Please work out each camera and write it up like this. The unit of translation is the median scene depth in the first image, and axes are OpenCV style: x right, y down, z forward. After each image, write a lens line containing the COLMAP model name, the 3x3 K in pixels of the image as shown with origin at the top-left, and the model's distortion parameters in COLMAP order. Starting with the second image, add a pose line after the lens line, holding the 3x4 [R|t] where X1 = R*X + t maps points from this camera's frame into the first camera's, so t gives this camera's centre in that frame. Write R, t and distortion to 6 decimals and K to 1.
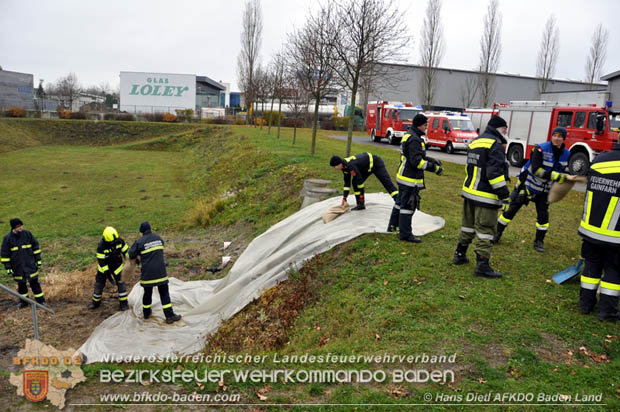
lens RADIAL K [[473.5, 0, 310.0], [0, 473.5, 206.0], [0, 0, 1]] dist [-0.164138, 0.120258]
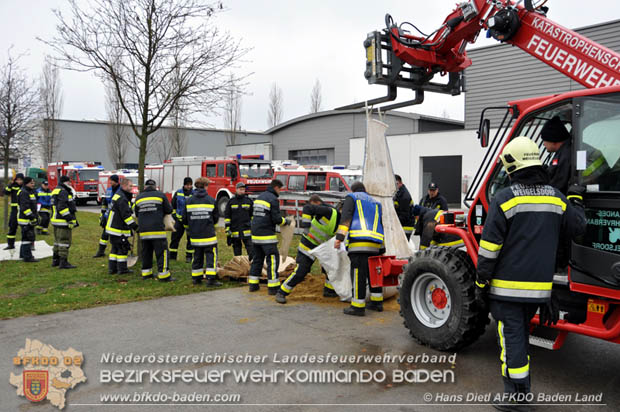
lens RADIAL K [[503.1, 0, 310.0], [0, 503.1, 206.0], [0, 0, 1]] dist [-0.090610, 0.012767]
pose [[0.826149, -0.080485, 0.557674, 0.026883], [0.149068, 0.985700, -0.078573, 0.043838], [-0.543376, 0.148044, 0.826333, -0.222142]]
